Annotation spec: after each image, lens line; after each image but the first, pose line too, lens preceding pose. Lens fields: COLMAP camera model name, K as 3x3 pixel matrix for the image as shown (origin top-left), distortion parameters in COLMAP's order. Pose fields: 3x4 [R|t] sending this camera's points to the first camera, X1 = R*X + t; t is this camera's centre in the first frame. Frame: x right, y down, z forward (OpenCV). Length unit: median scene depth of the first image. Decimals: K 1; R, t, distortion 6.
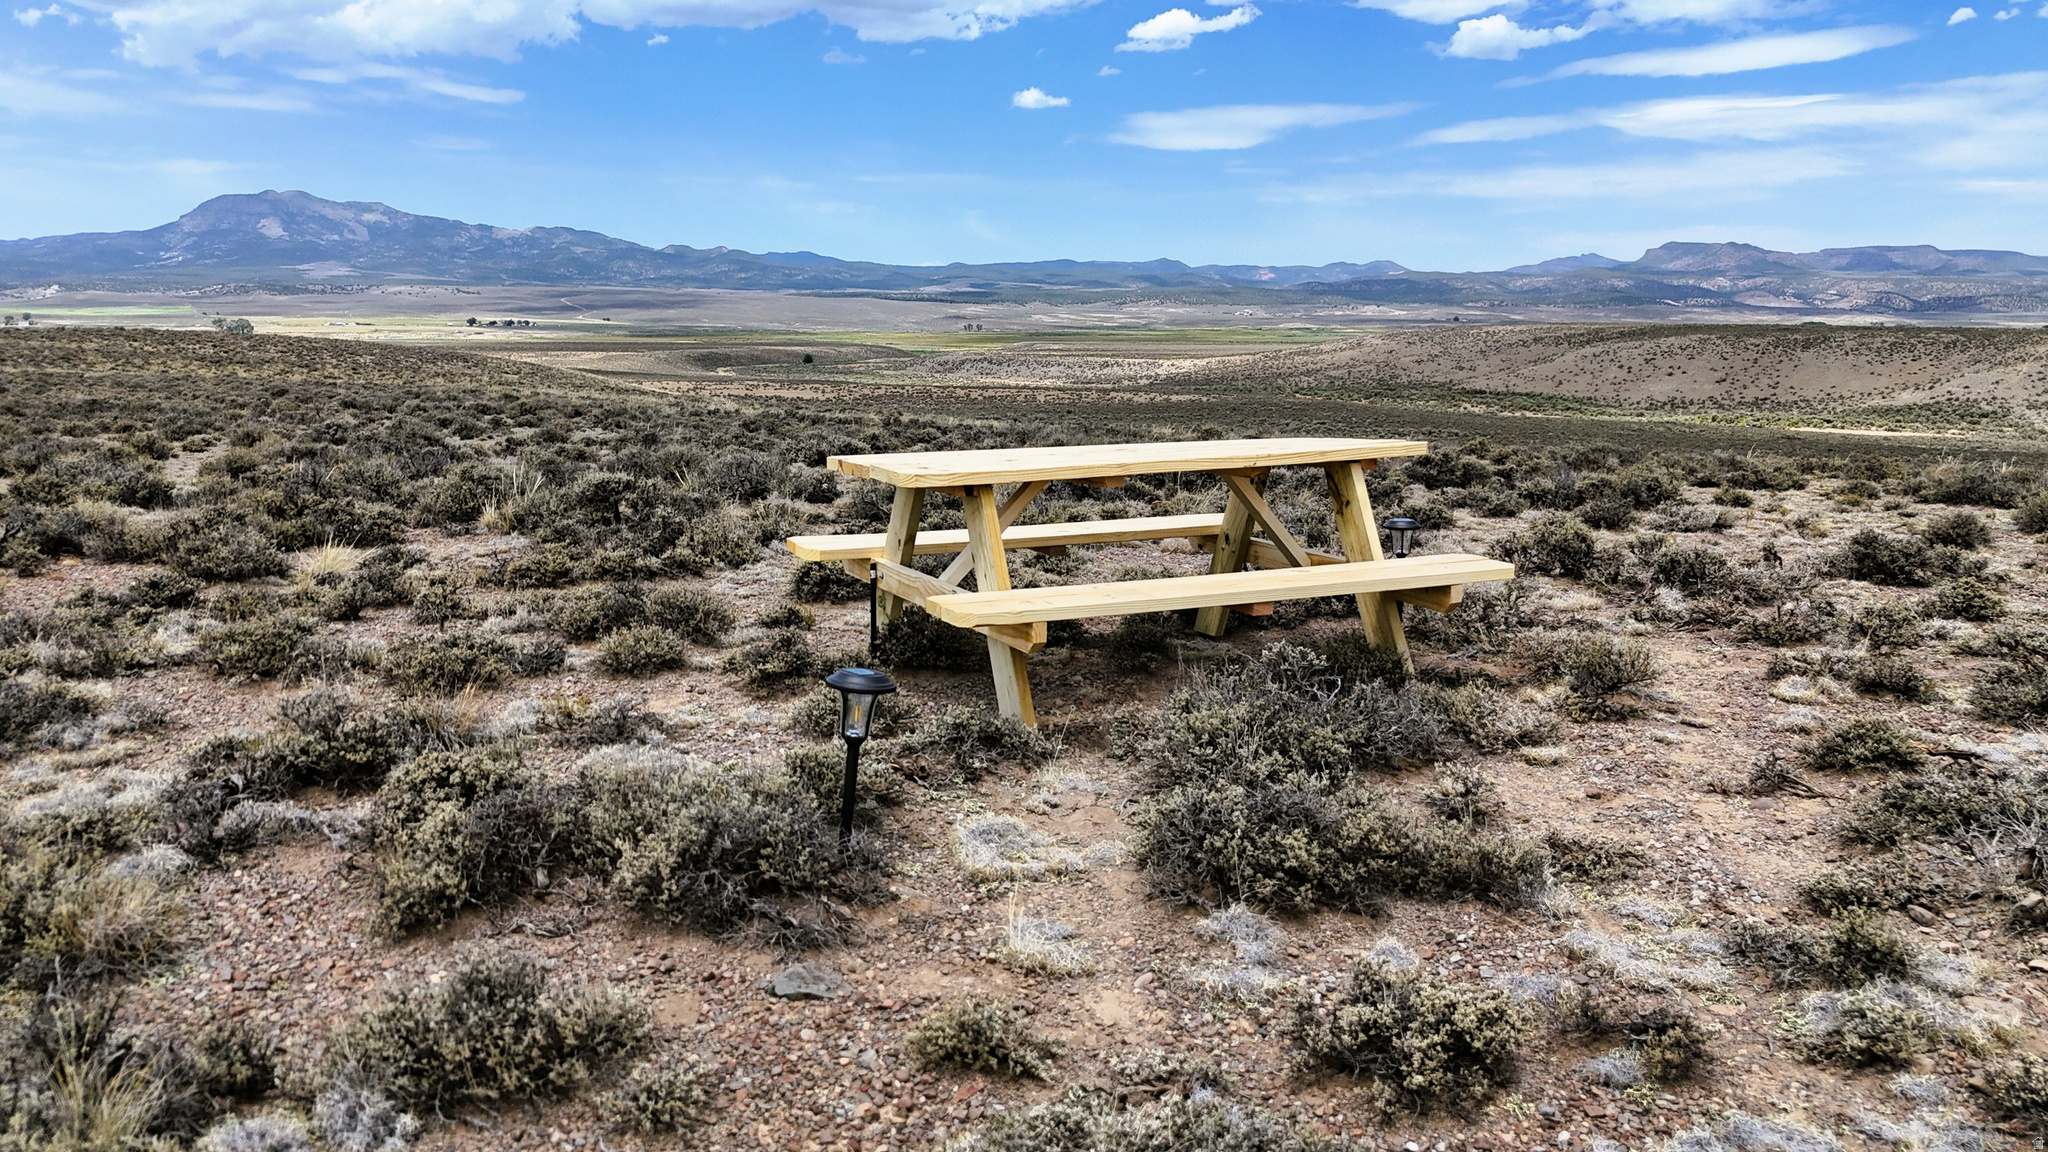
lens RADIAL K [[1487.0, 0, 1024.0], [0, 1487.0, 576.0], [0, 0, 1]] dist [-0.001269, 0.011260]
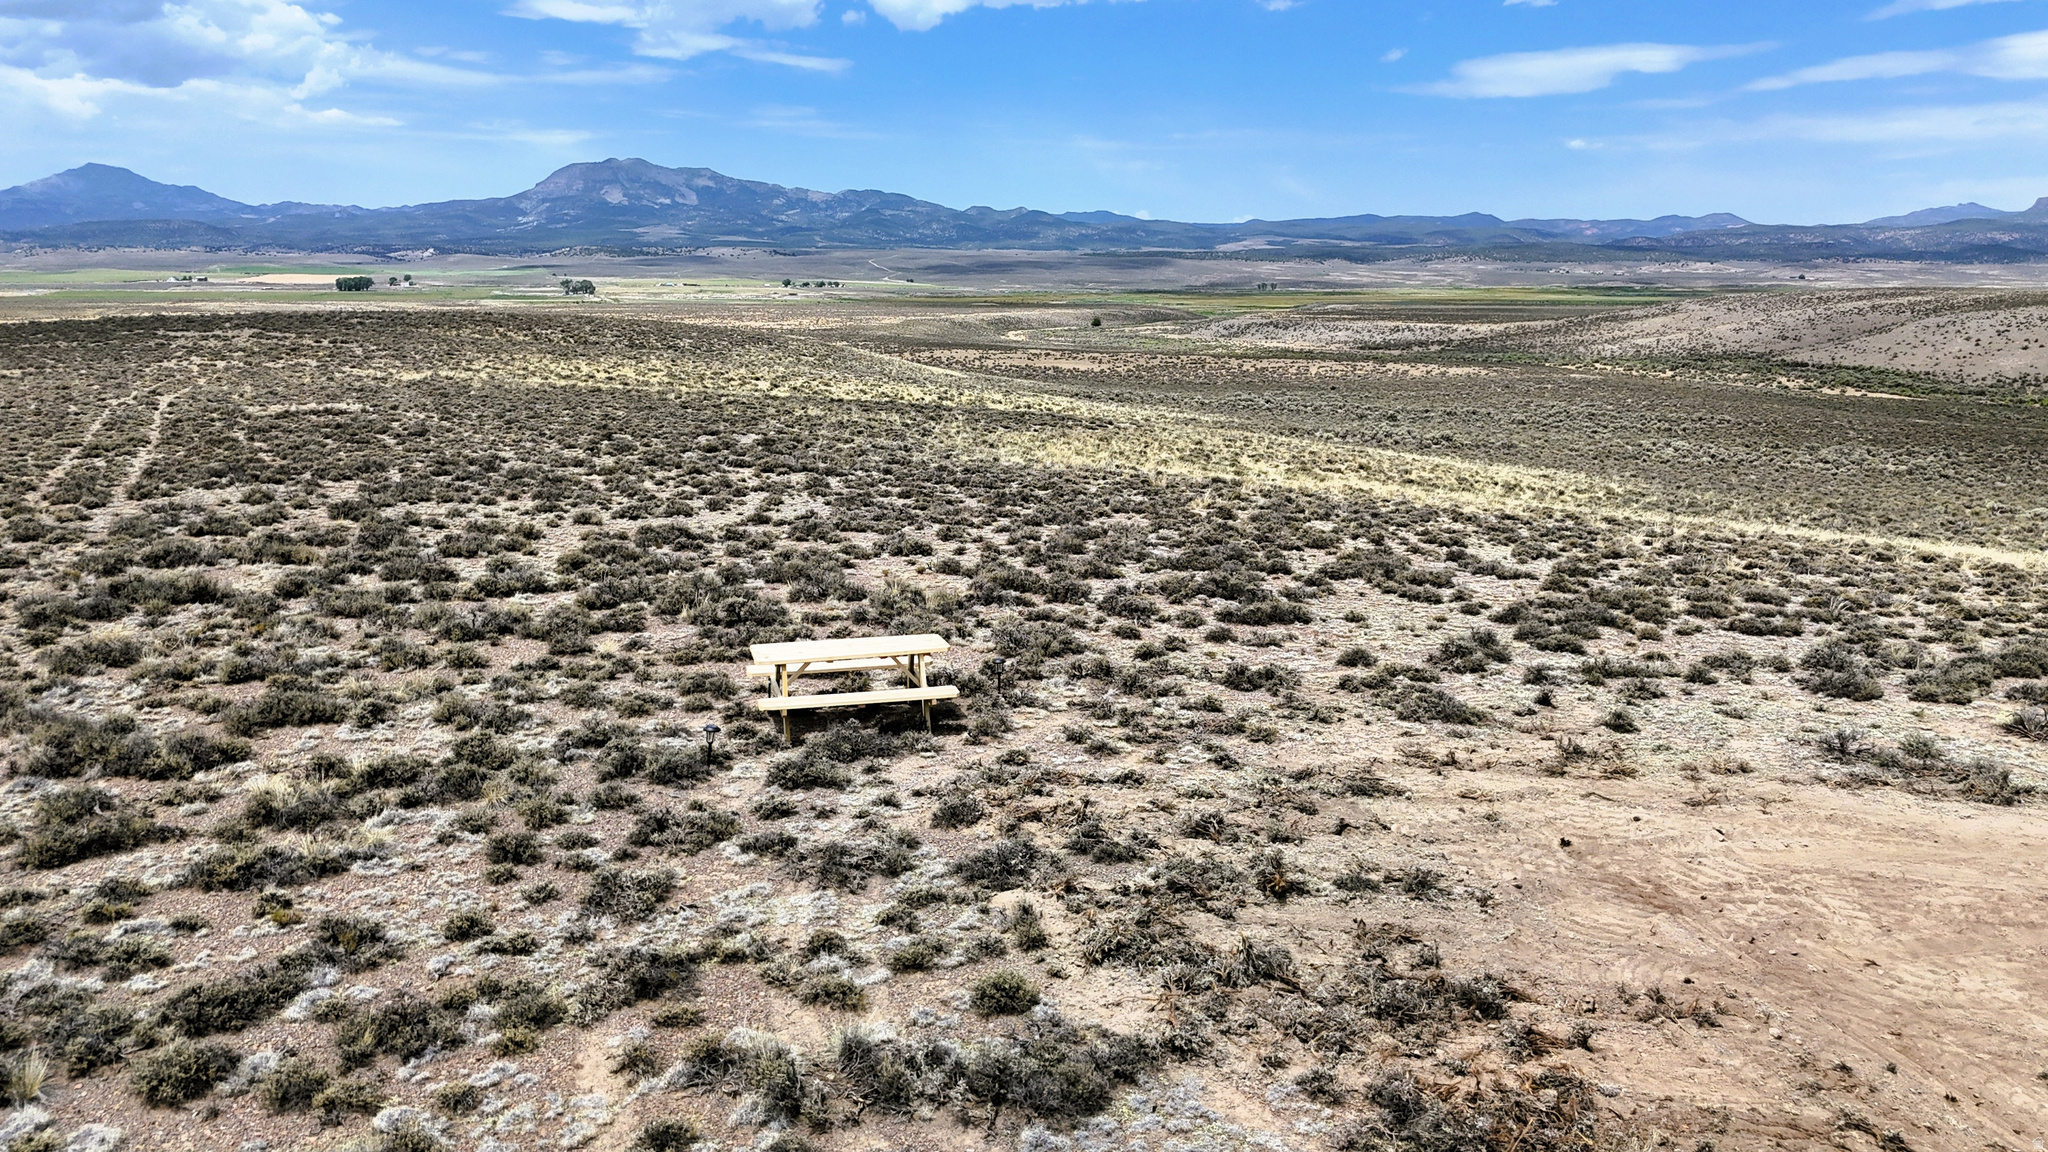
lens RADIAL K [[1526.5, 0, 1024.0], [0, 1526.5, 576.0], [0, 0, 1]] dist [0.085265, -0.050944]
pose [[0.978674, 0.041584, -0.201166, 0.562619], [-0.034783, 0.998701, 0.037226, -0.193454], [0.202453, -0.029435, 0.978850, -1.061177]]
